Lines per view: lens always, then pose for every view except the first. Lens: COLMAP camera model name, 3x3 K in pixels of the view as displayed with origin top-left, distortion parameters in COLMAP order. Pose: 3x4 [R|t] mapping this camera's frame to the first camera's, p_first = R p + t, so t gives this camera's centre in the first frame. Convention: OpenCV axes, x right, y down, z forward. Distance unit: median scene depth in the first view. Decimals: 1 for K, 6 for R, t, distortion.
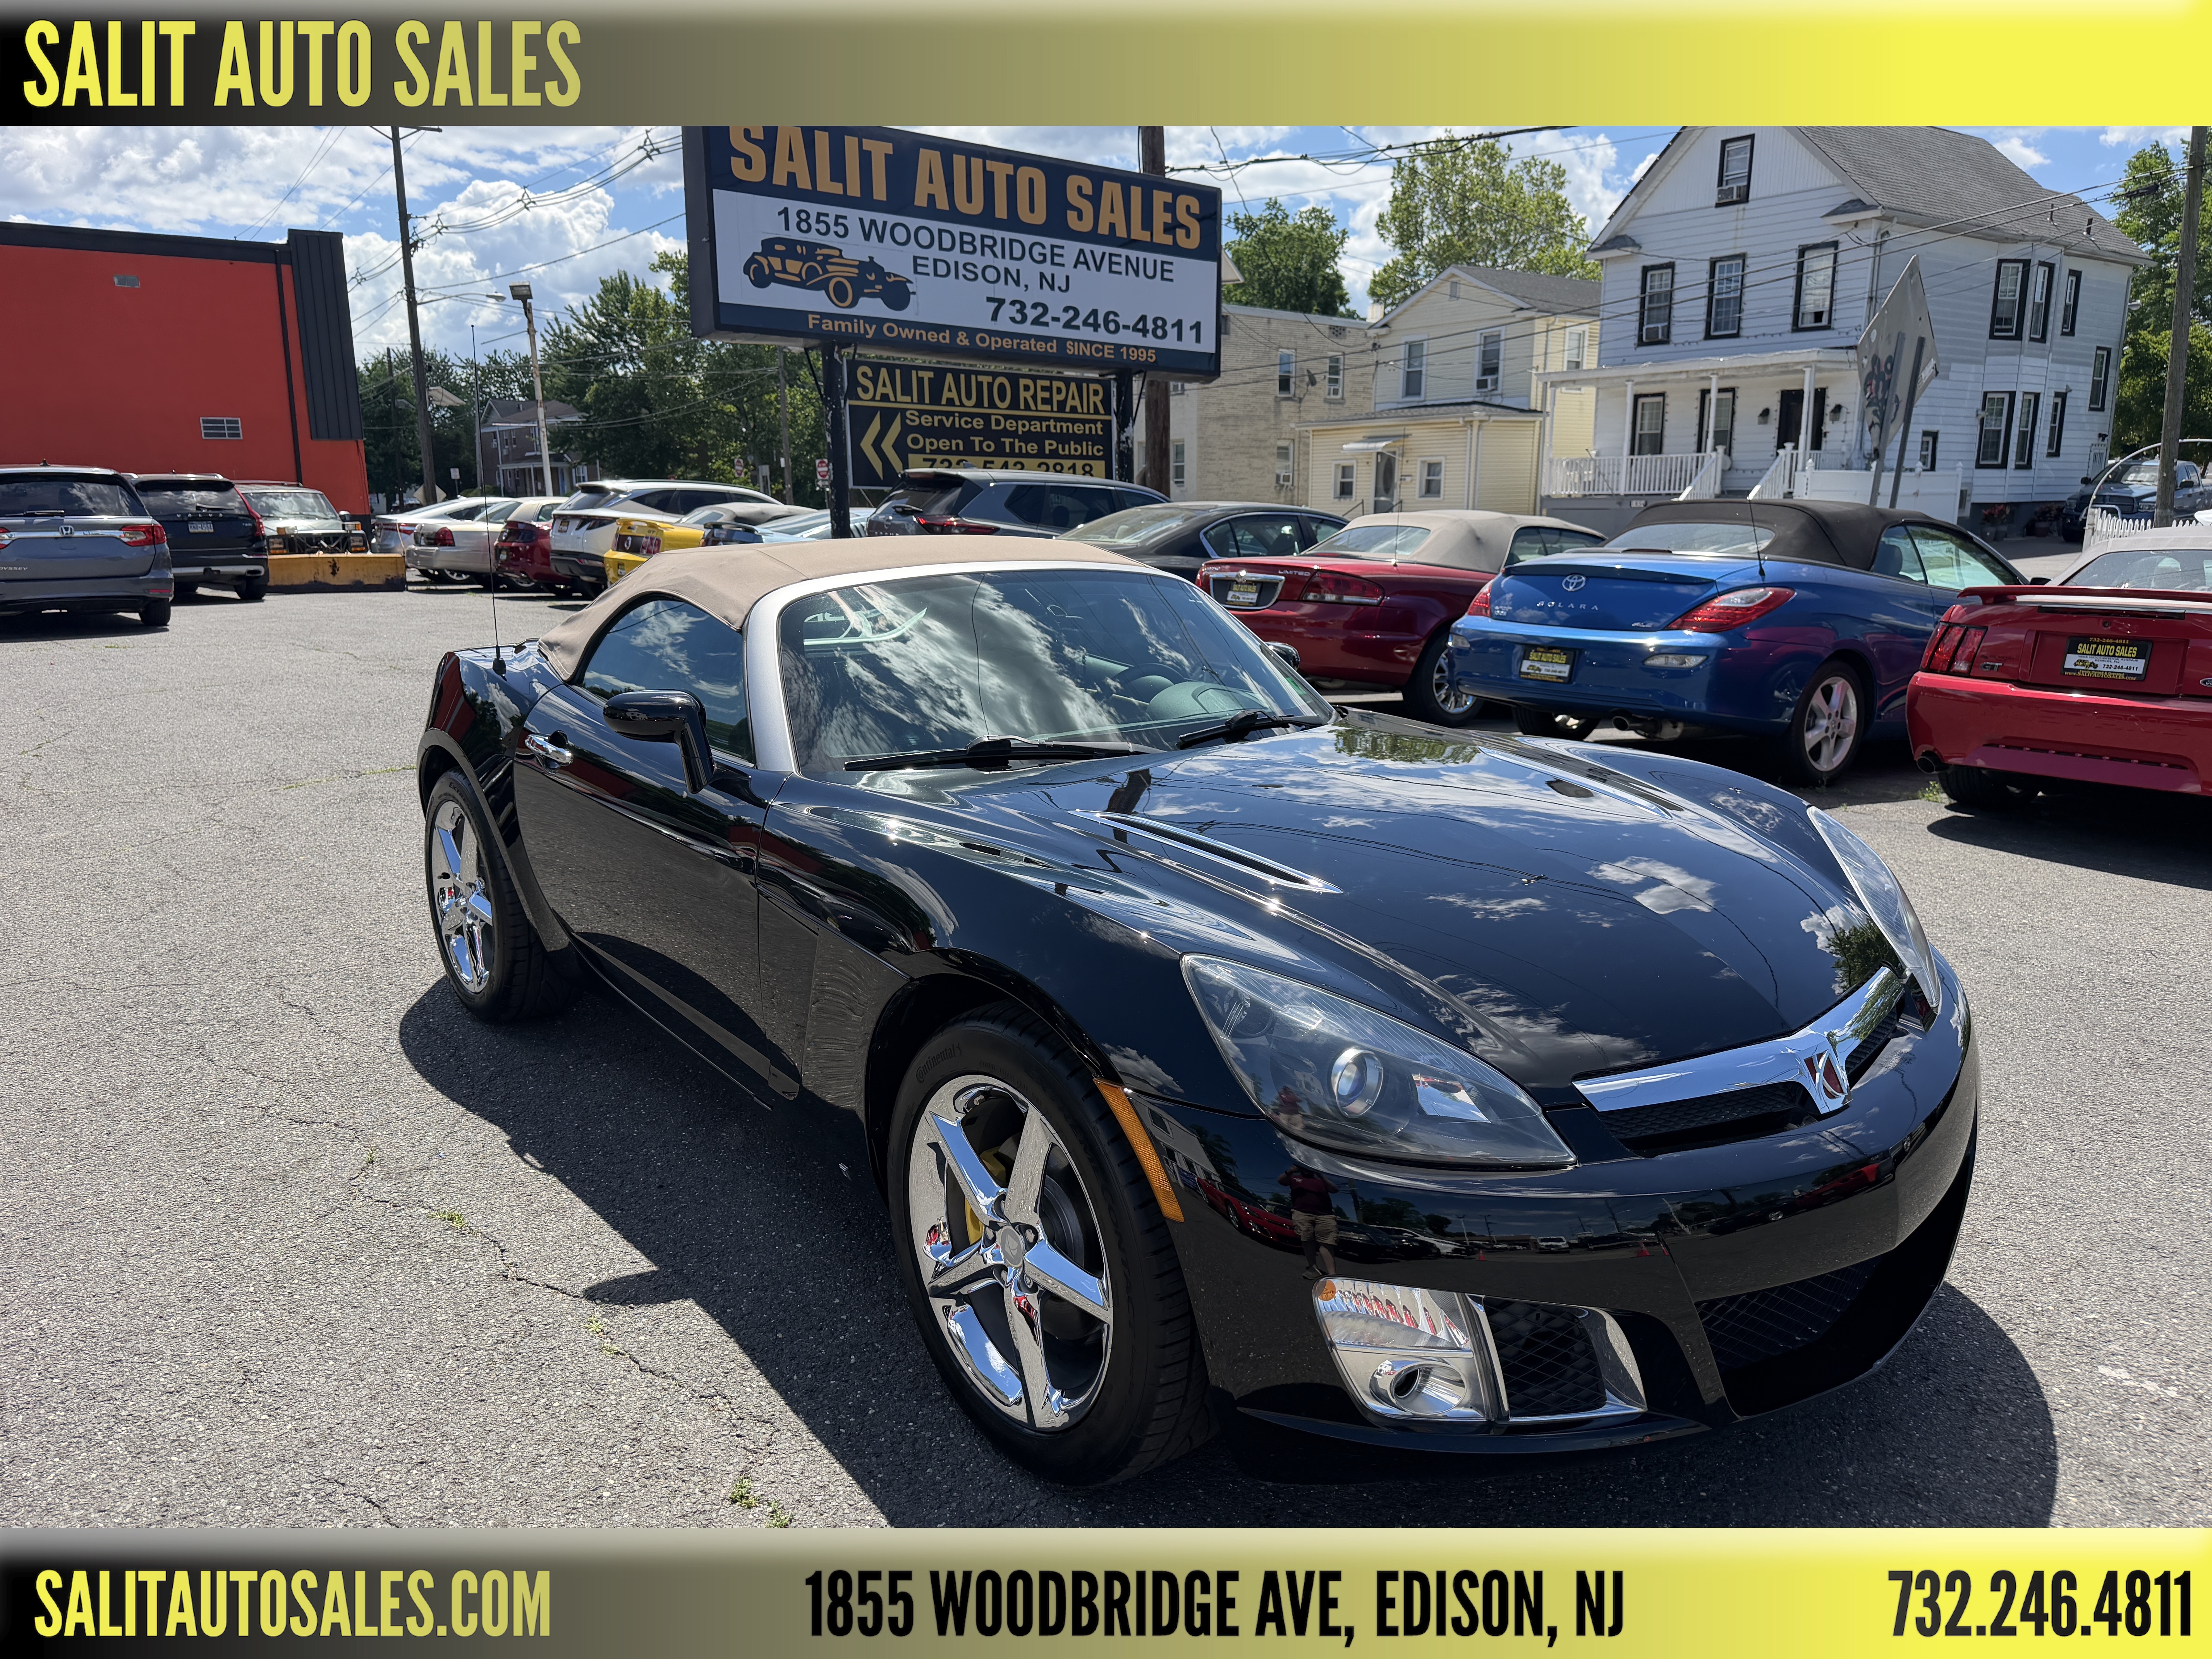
lens RADIAL K [[1569.0, 0, 1116.4], [0, 1569.0, 844.4], [0, 0, 1]] dist [0.087050, -0.093730]
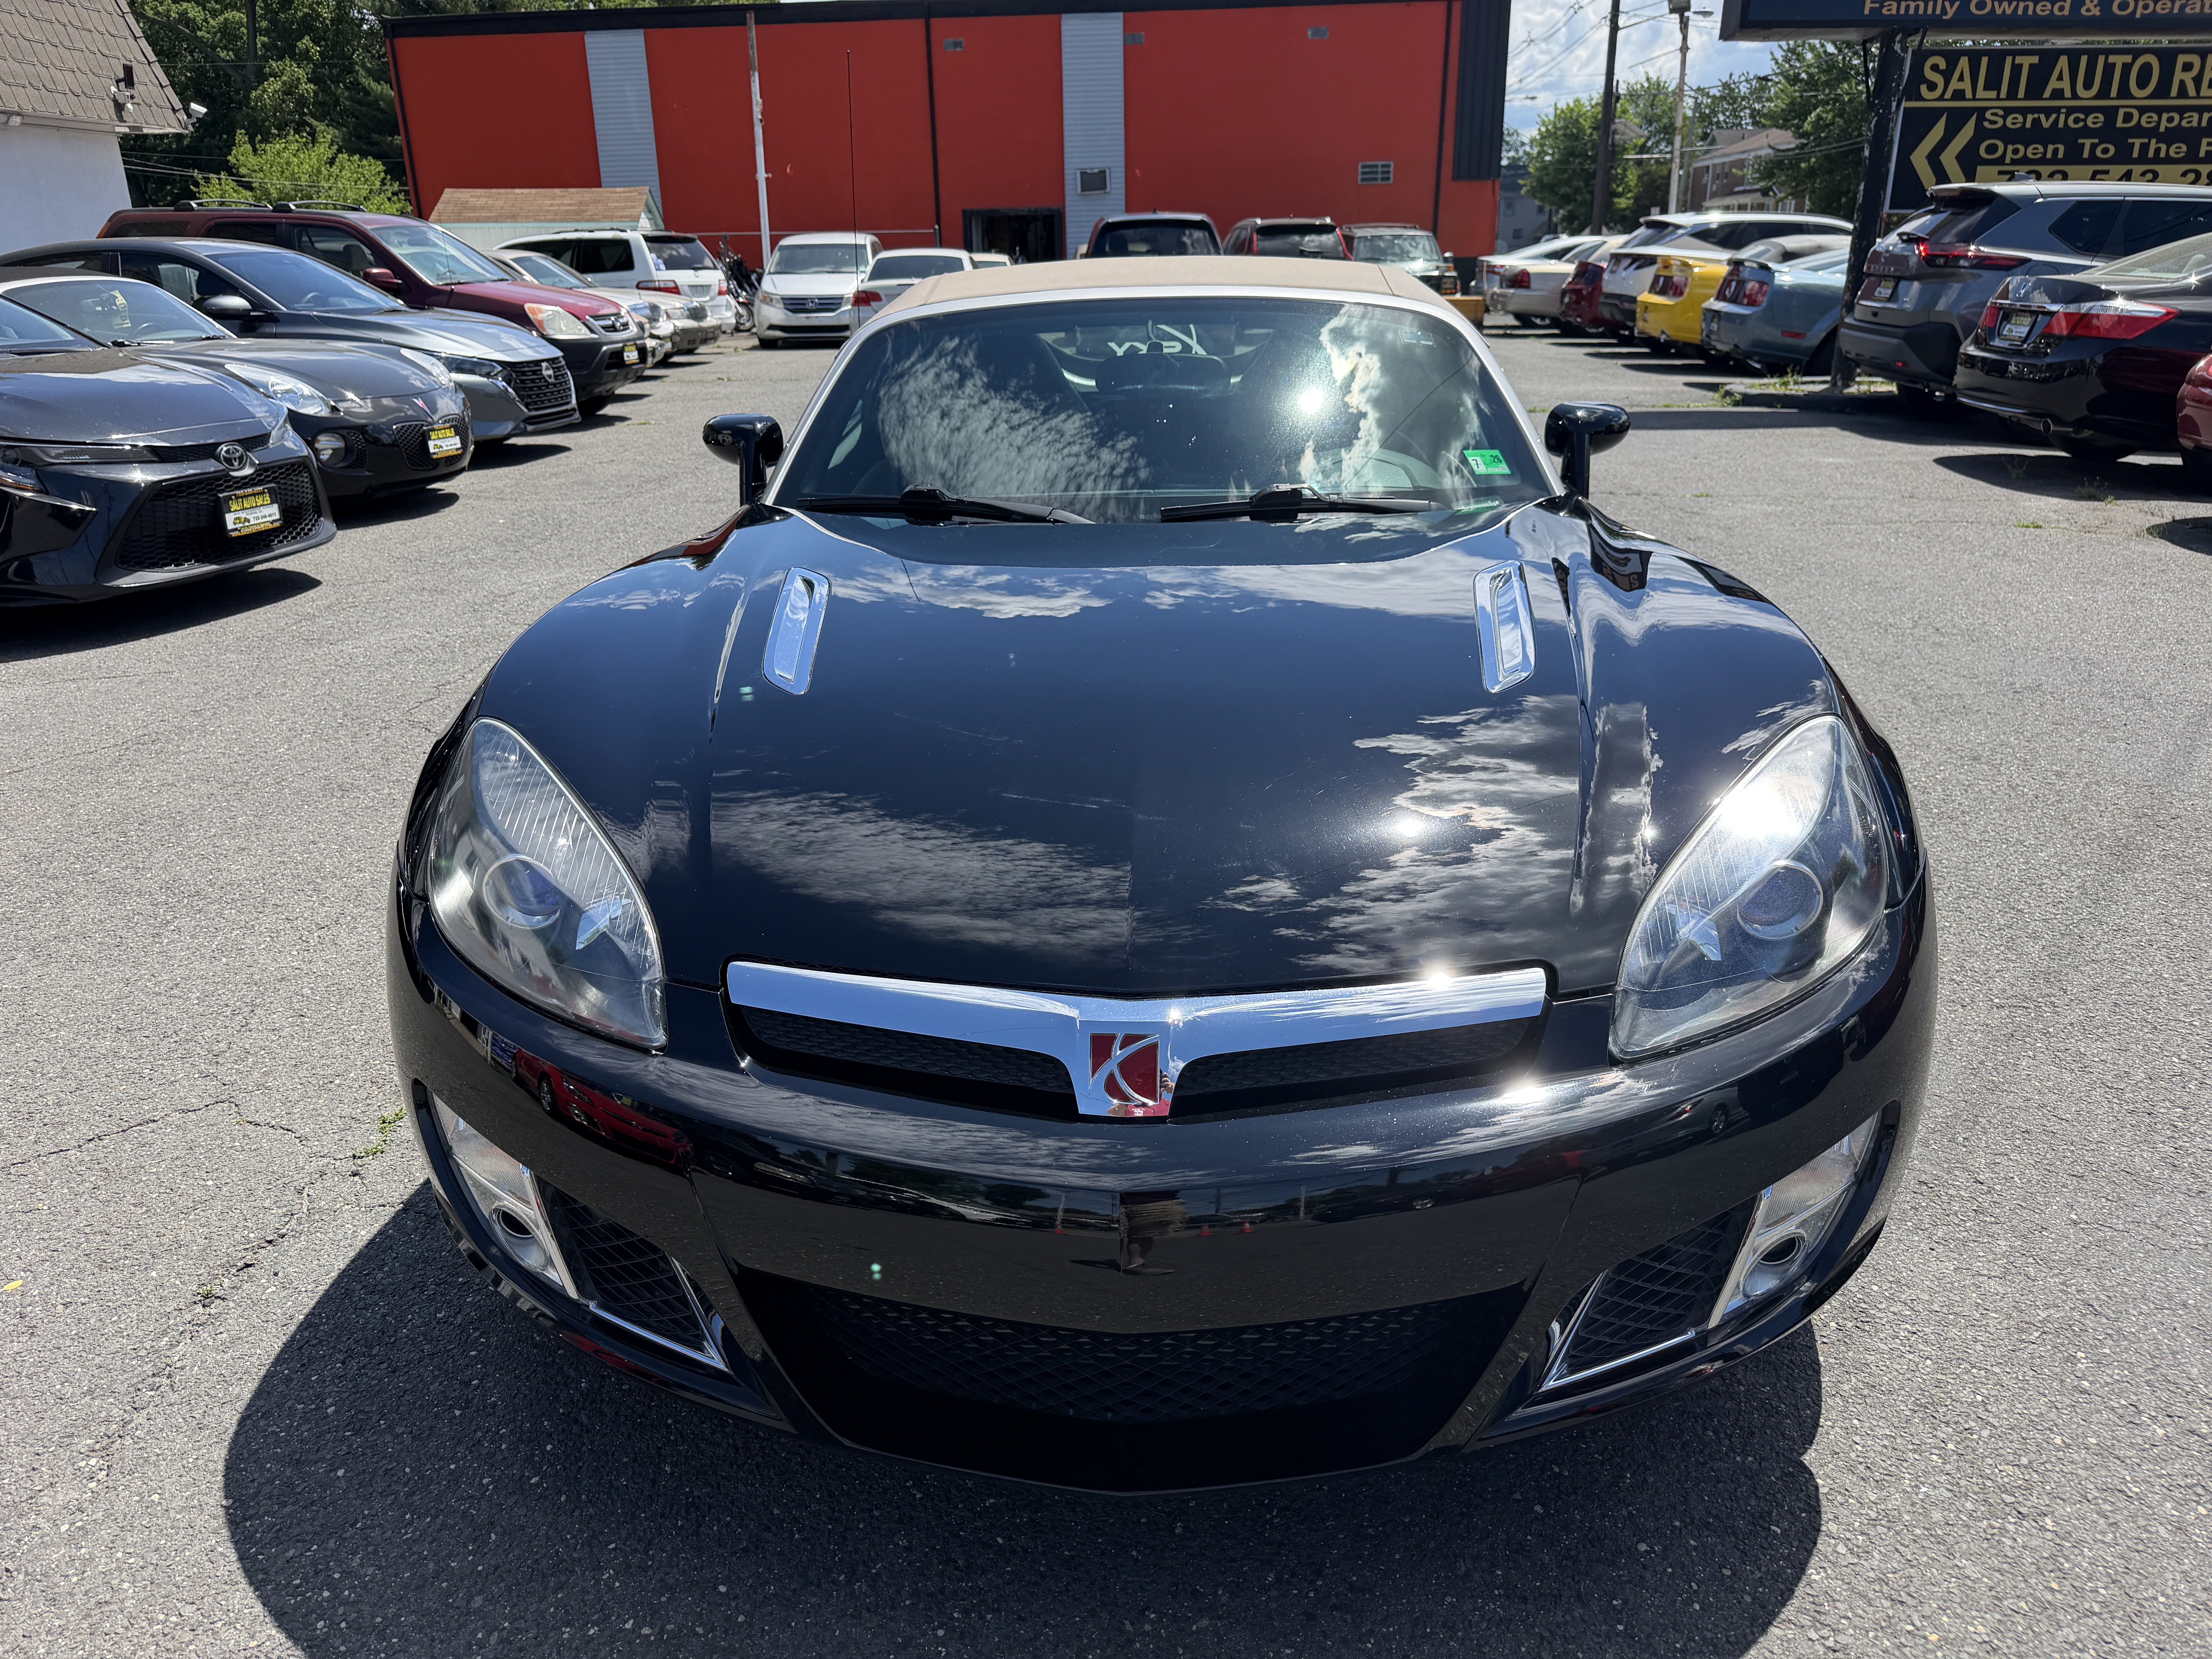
lens RADIAL K [[1628.6, 0, 1083.9], [0, 1628.6, 809.3], [0, 0, 1]] dist [0.009495, -0.001141]
pose [[0.756652, 0.203924, -0.621203, 0.099300], [-0.126904, 0.977853, 0.166429, -0.008540], [0.641384, -0.047096, 0.765773, 0.055668]]
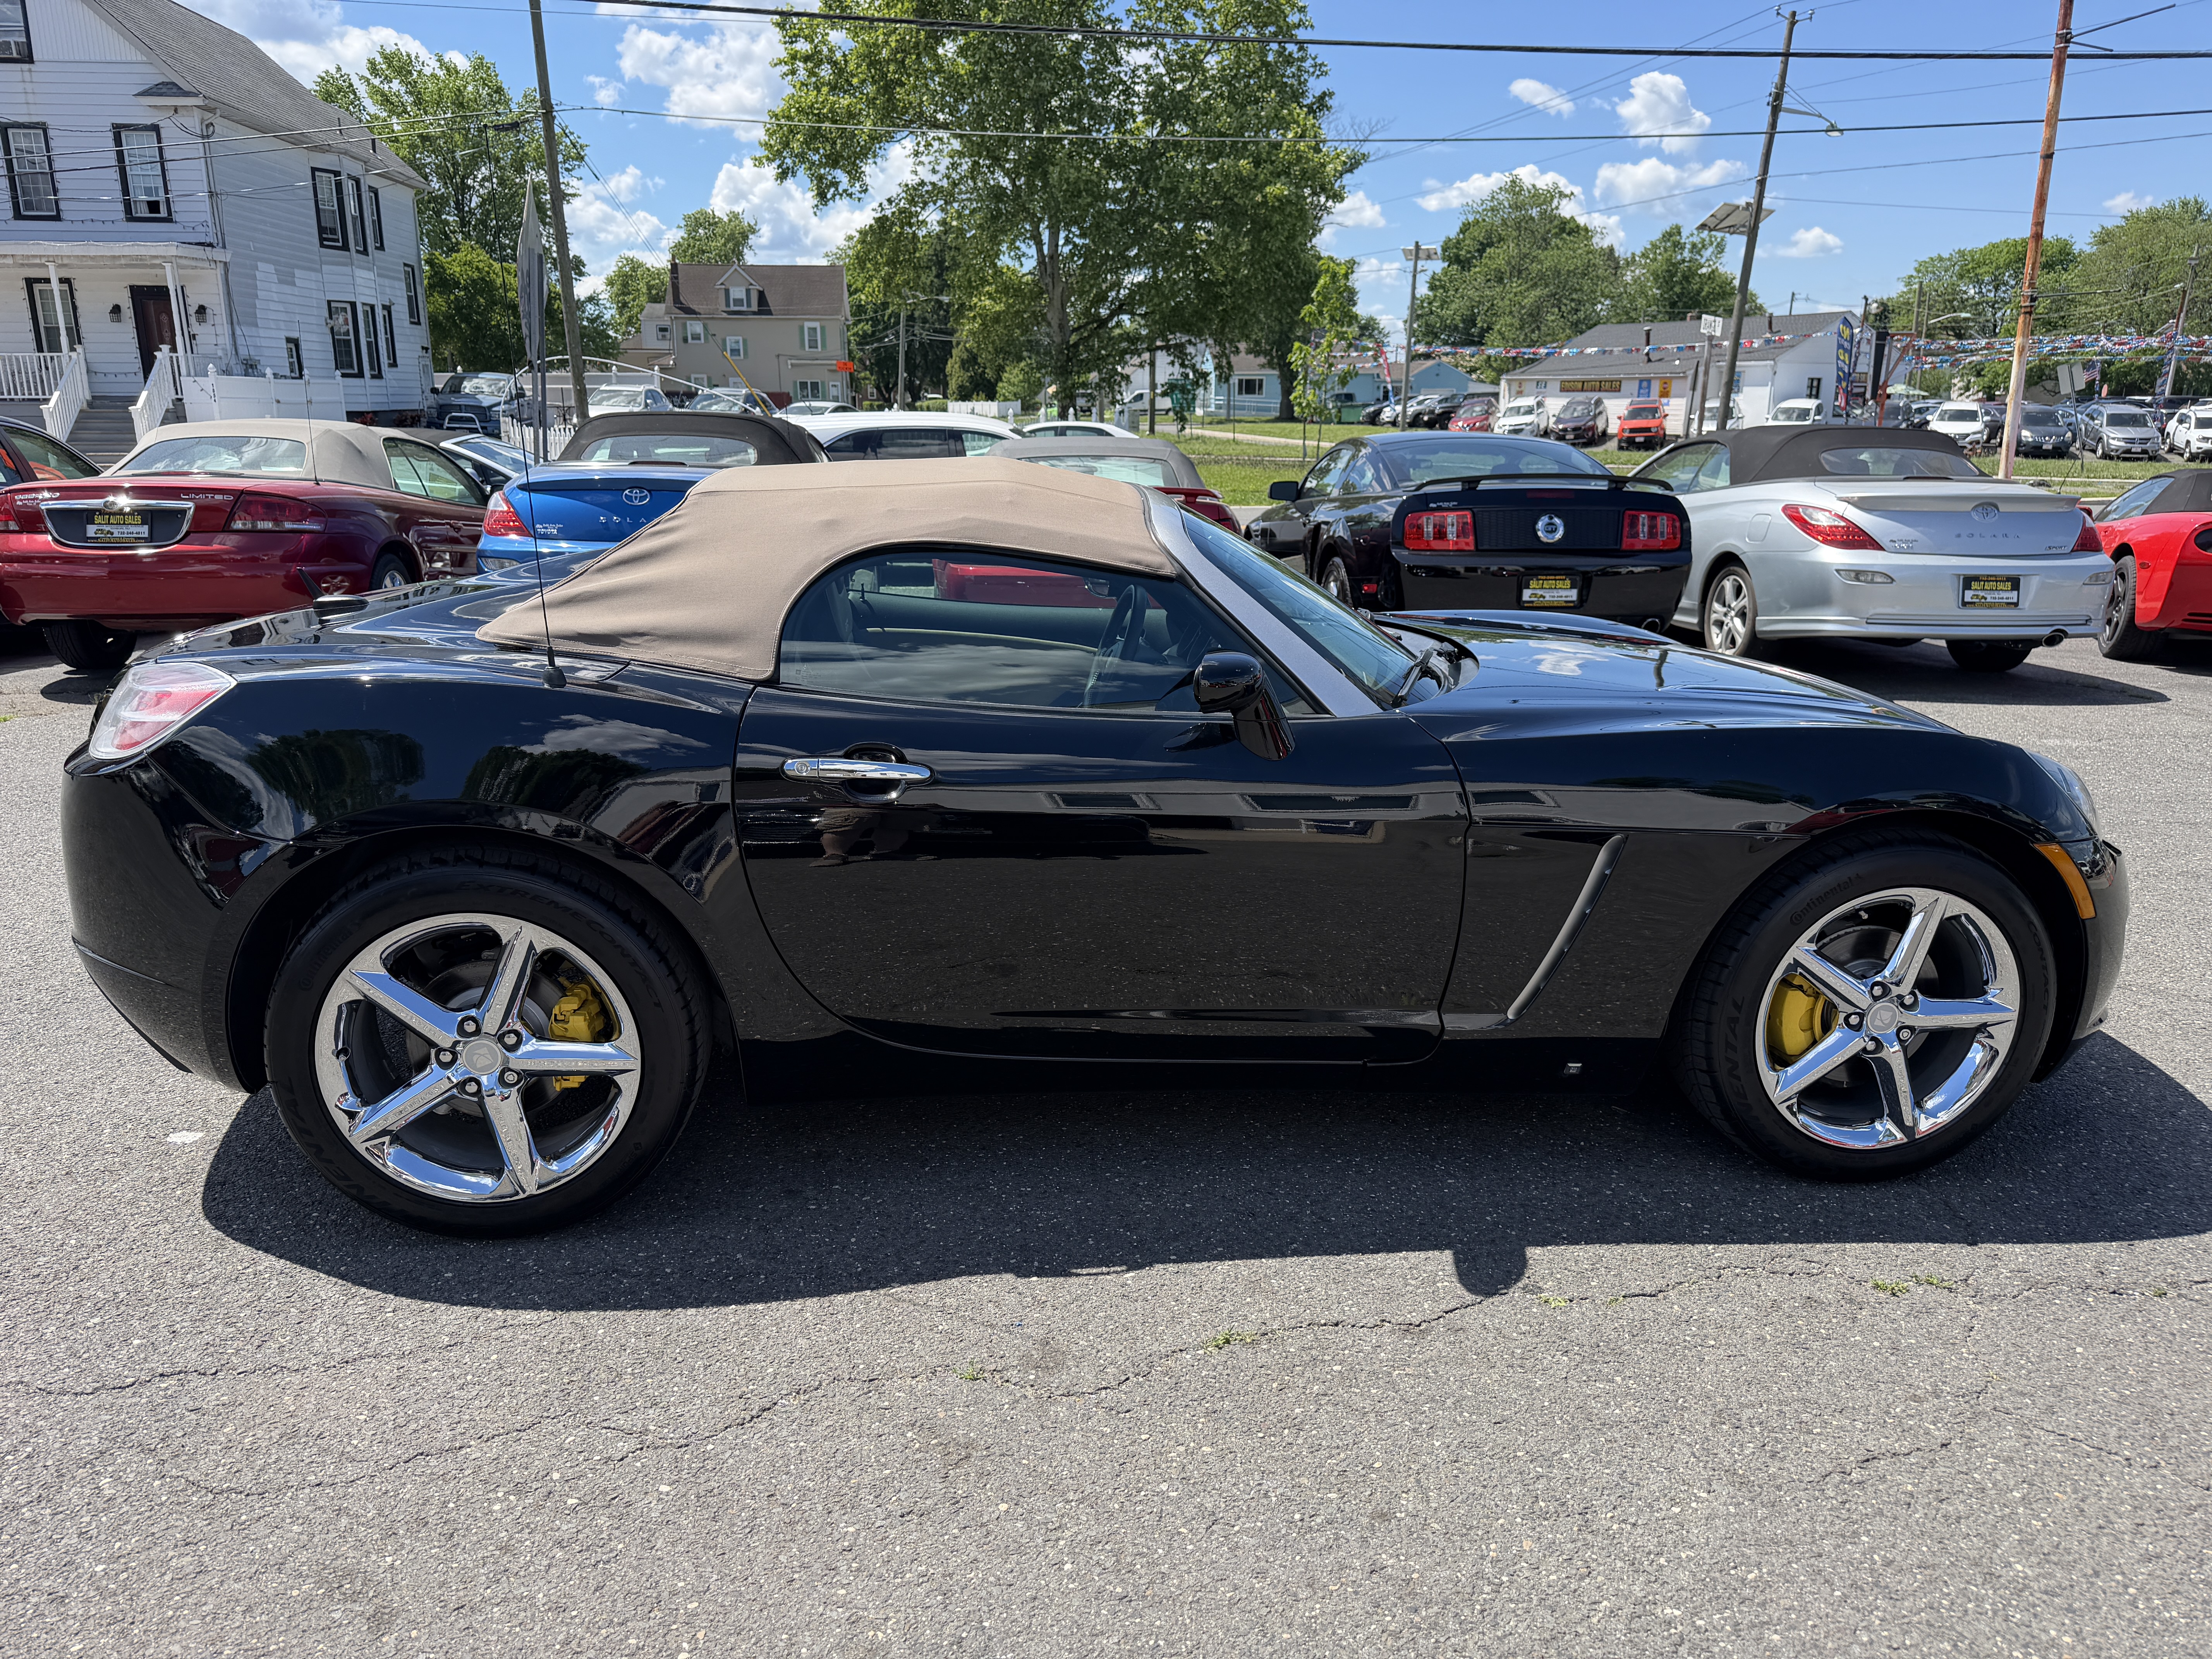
lens RADIAL K [[1559.8, 0, 1091.0], [0, 1559.8, 882.7], [0, 0, 1]] dist [0.012185, -0.014035]
pose [[0.542826, -0.243606, 0.803739, -0.181200], [0.176116, 0.968748, 0.174674, -0.024345], [-0.821172, 0.046734, 0.568764, 0.104612]]
